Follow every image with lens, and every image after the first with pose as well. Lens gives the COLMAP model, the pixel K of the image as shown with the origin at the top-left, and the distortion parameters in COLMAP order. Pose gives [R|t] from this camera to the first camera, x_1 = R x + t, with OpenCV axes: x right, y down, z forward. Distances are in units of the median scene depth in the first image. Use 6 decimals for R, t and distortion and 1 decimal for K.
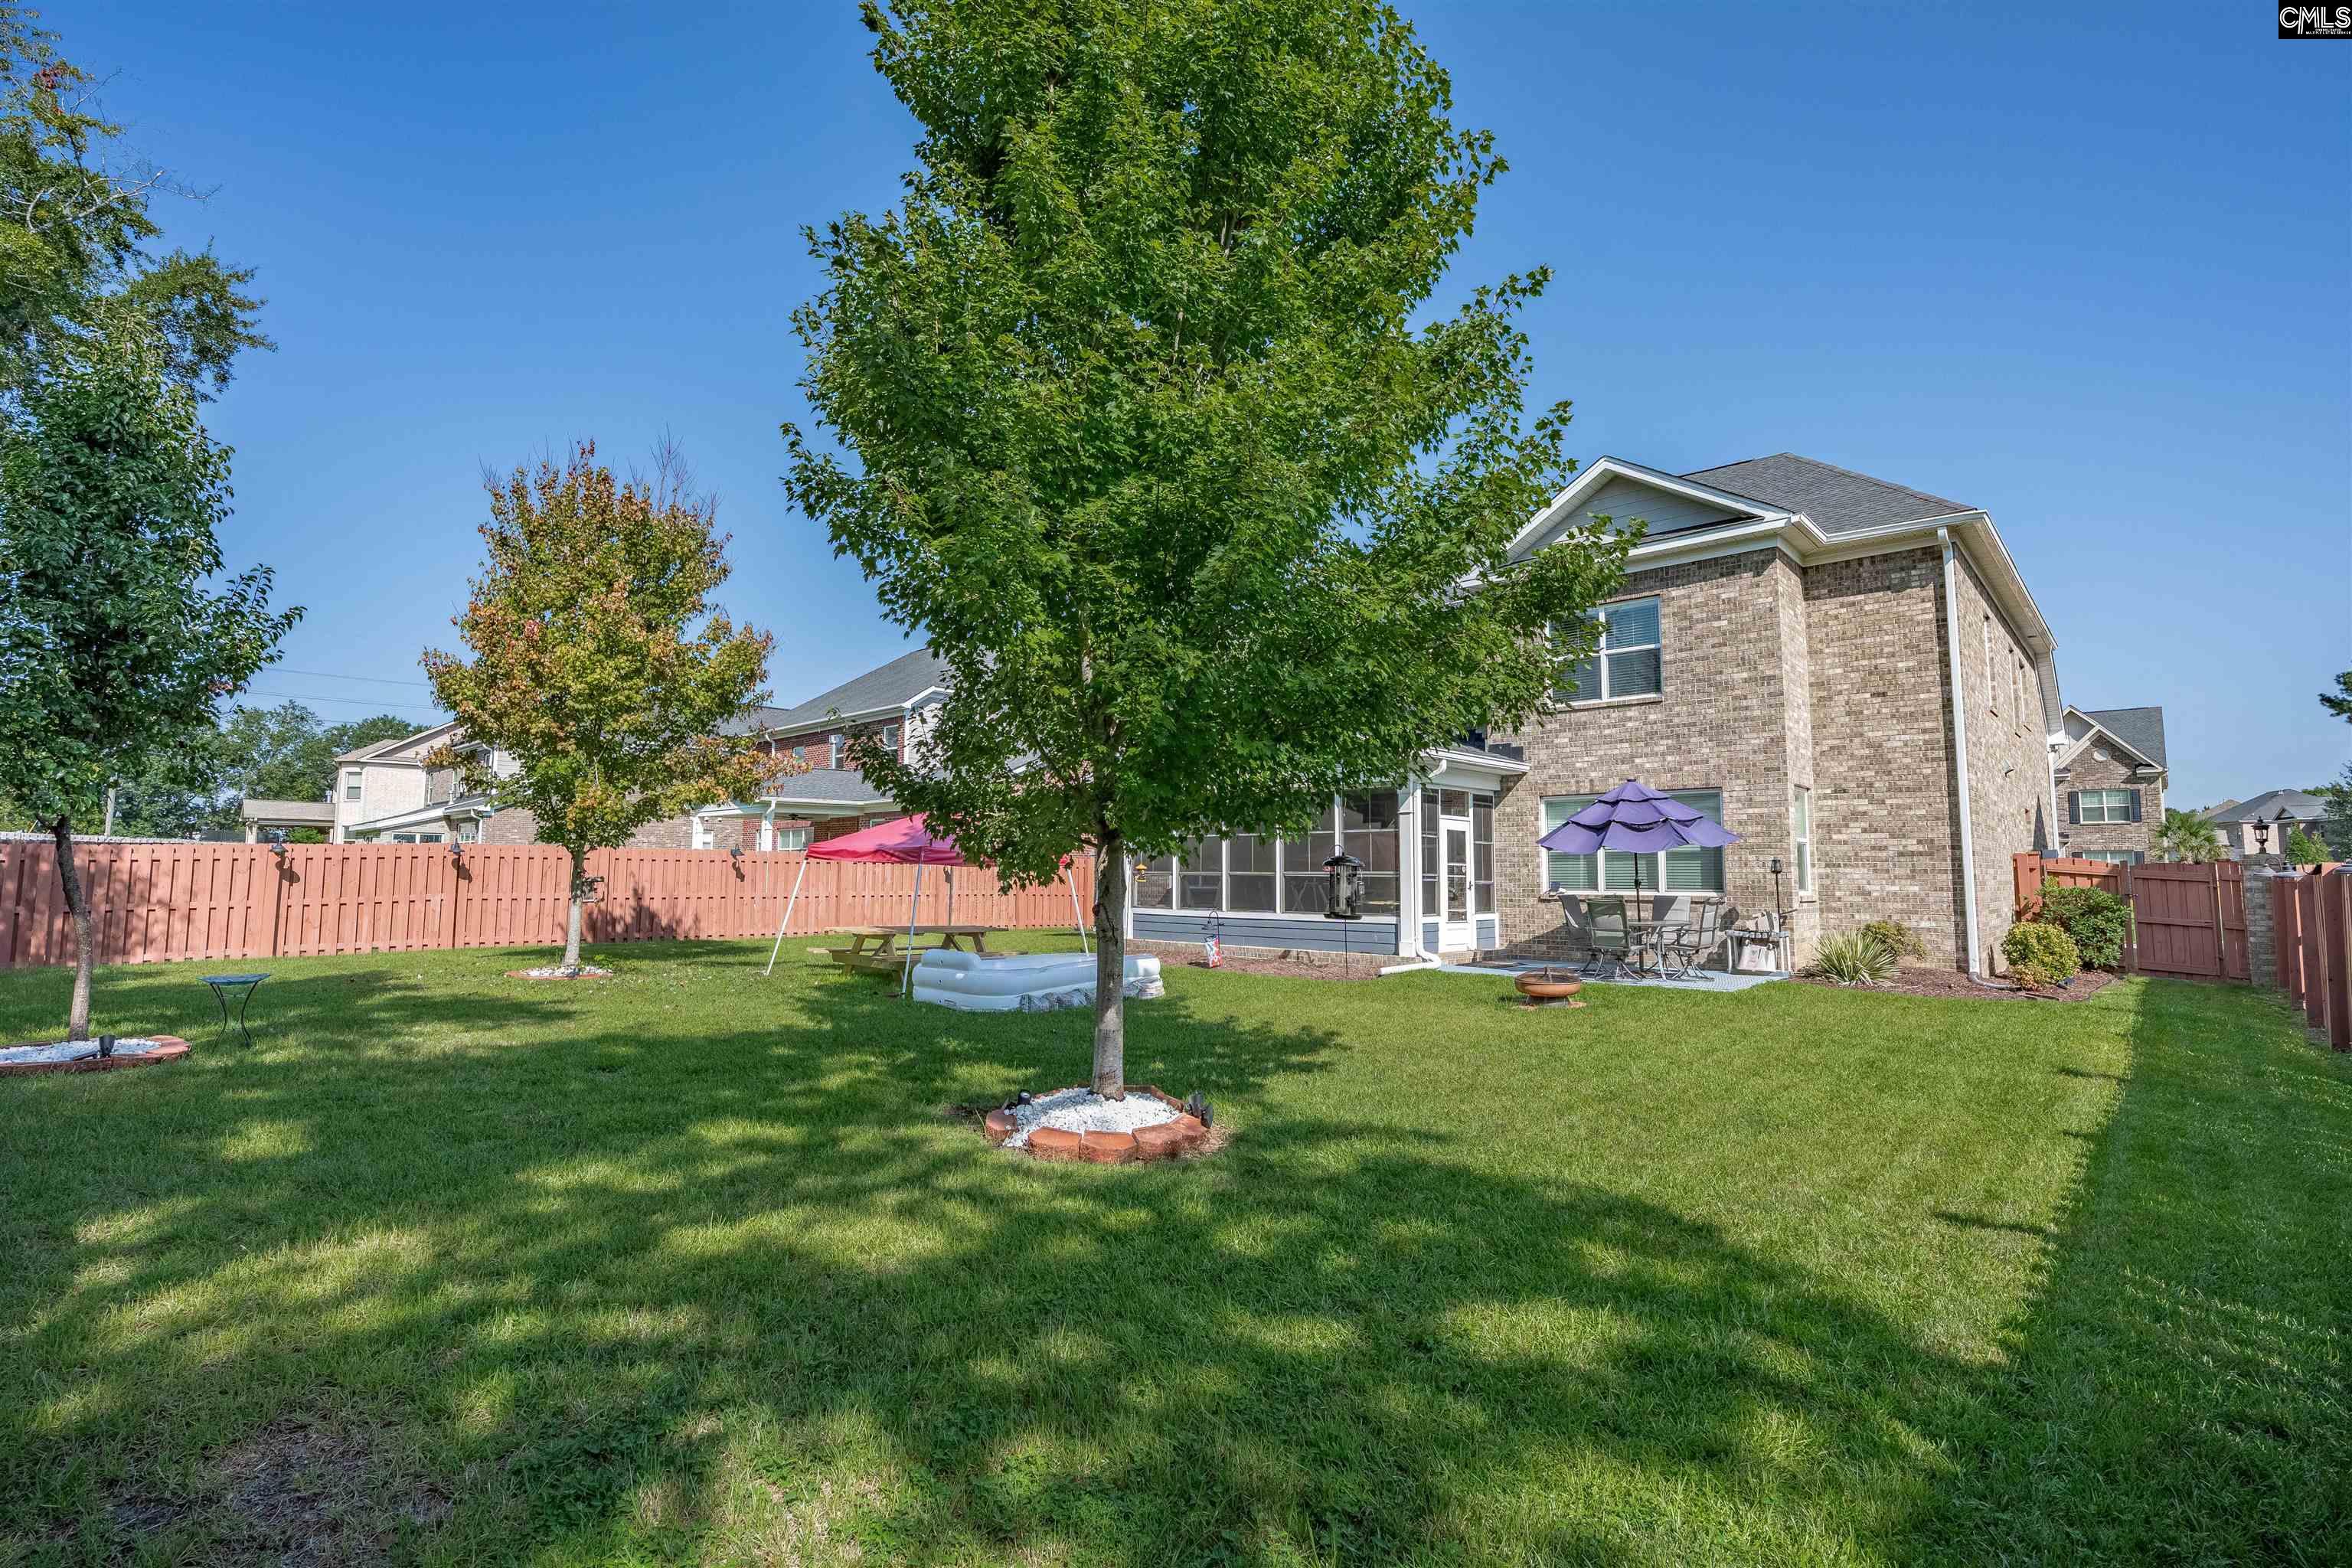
lens RADIAL K [[1077.4, 0, 1177.3], [0, 1077.4, 783.9], [0, 0, 1]] dist [-0.019920, 0.000716]
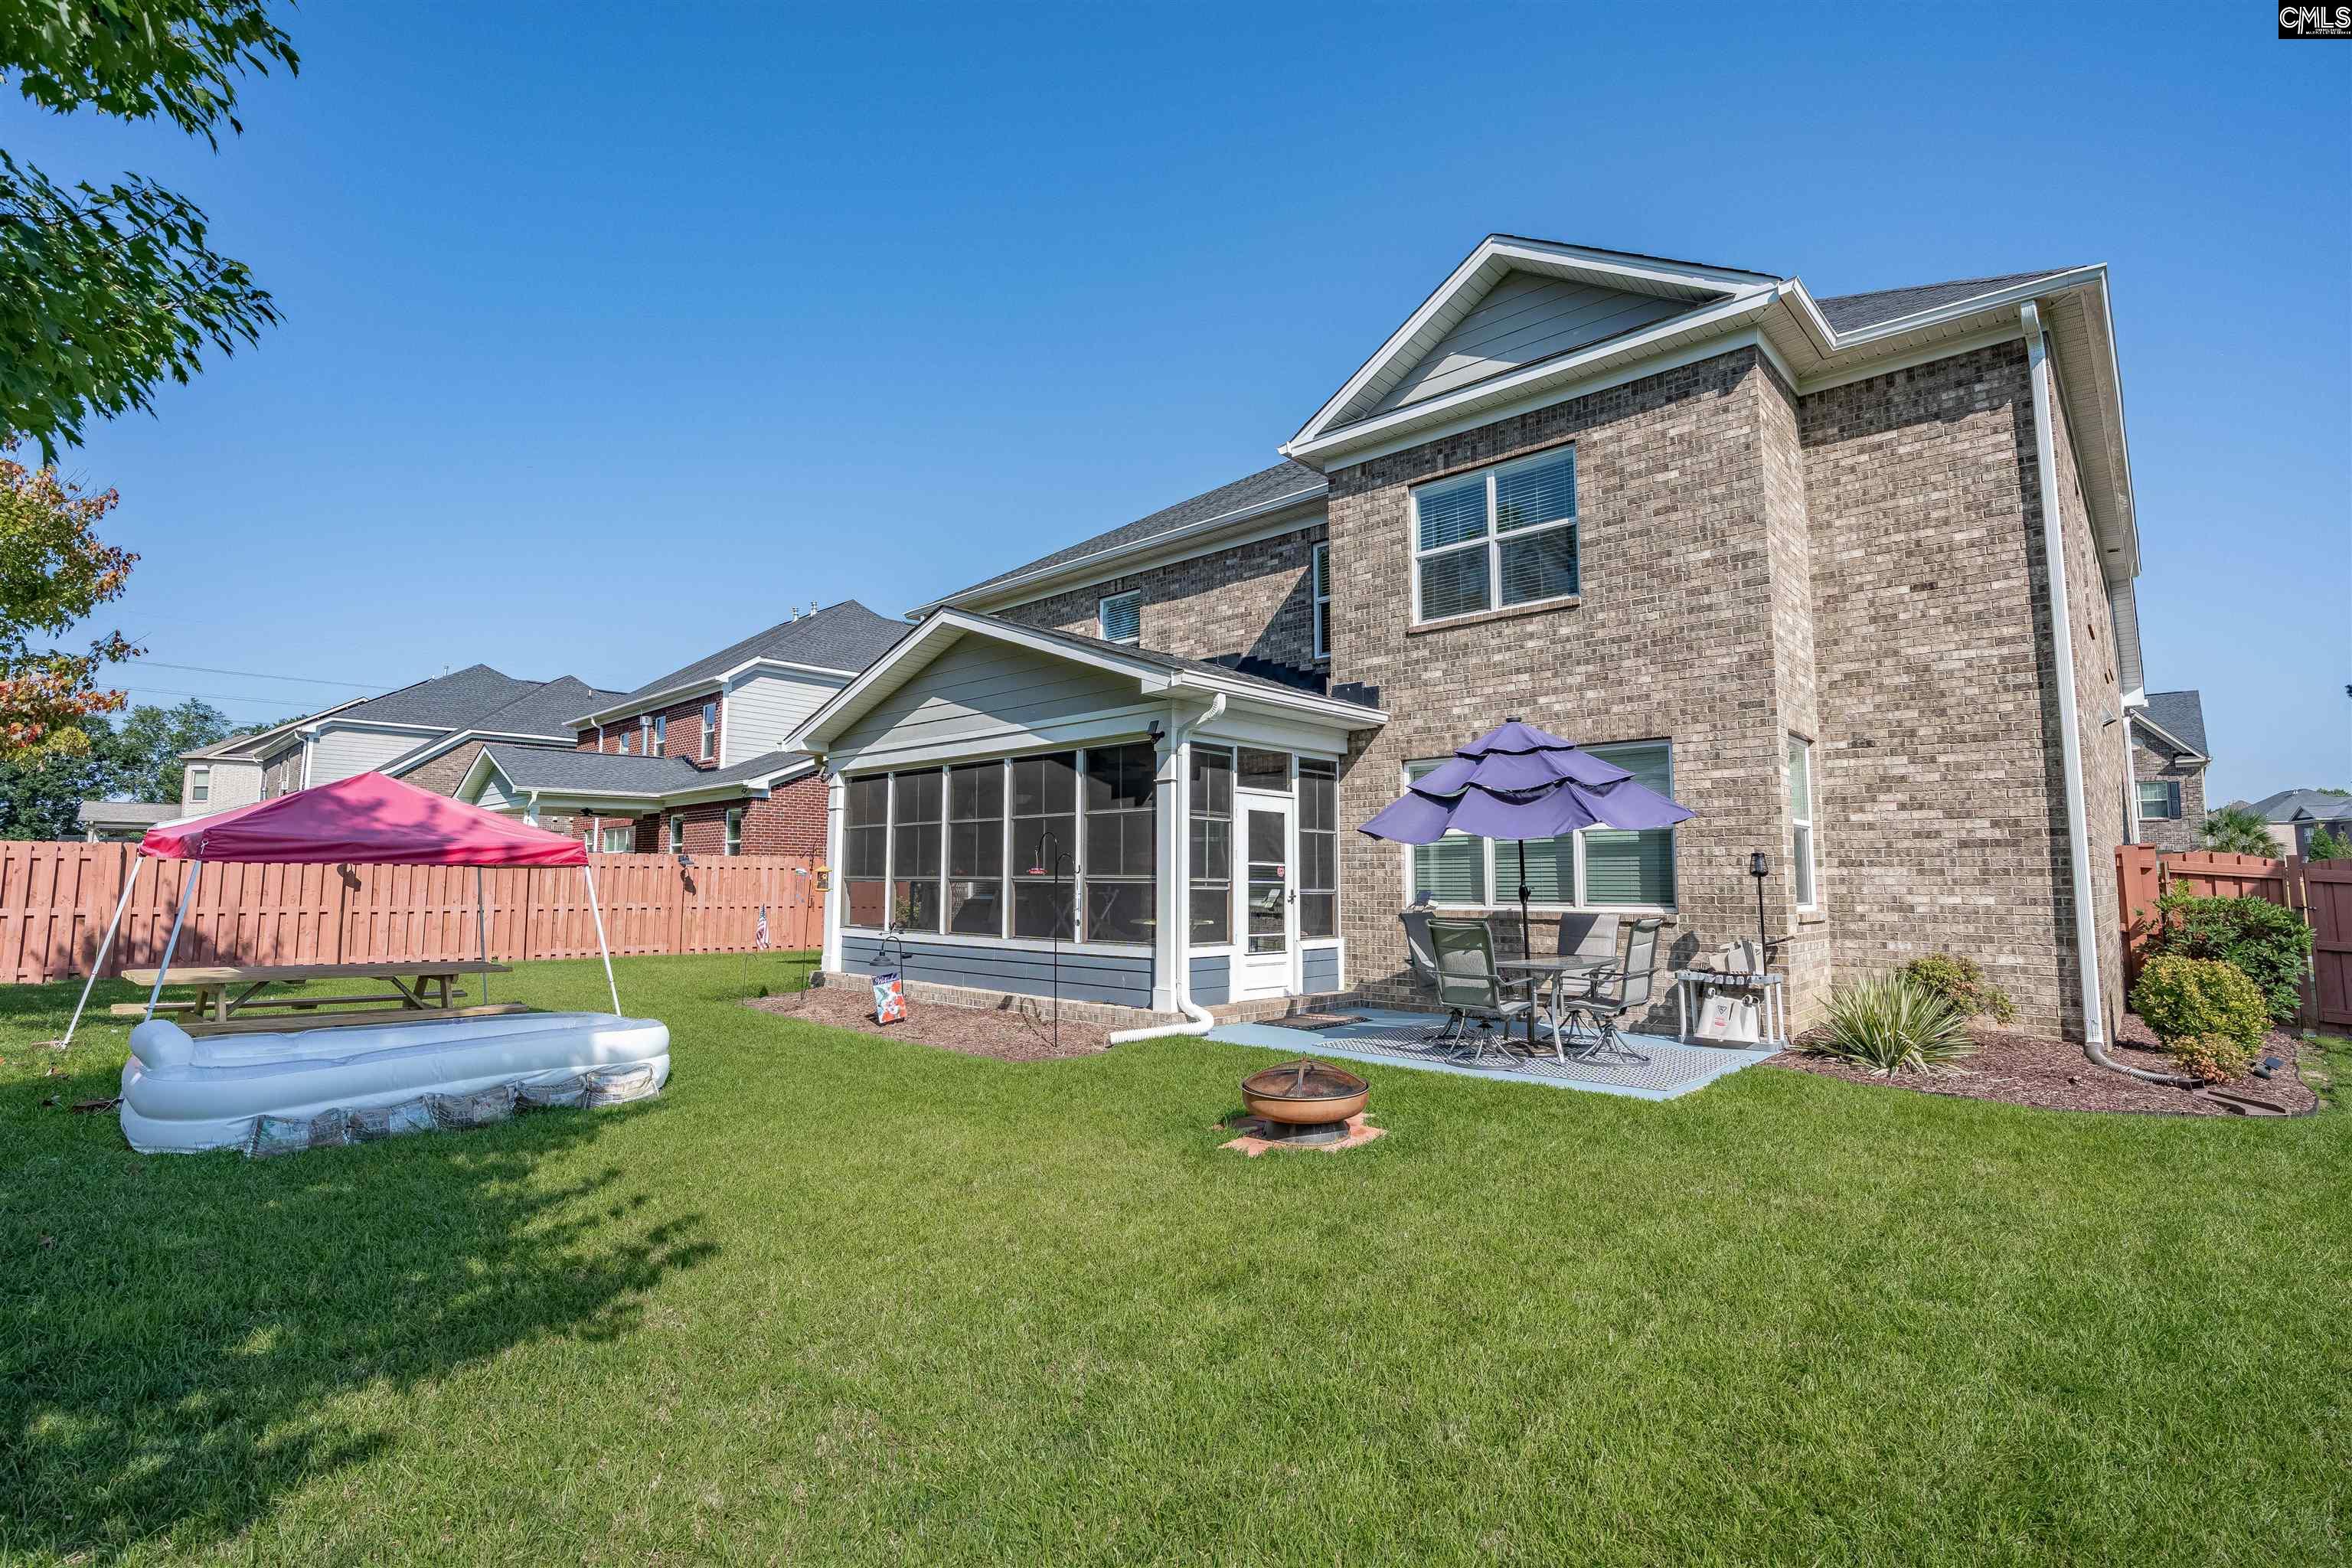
lens RADIAL K [[1077.4, 0, 1172.5], [0, 1077.4, 784.0], [0, 0, 1]] dist [-0.019920, 0.000716]
pose [[0.999996, -0.002700, 0.000322, 0.217180], [0.002702, 0.999977, -0.006143, 0.032695], [-0.000306, 0.006144, 0.999981, 0.376199]]
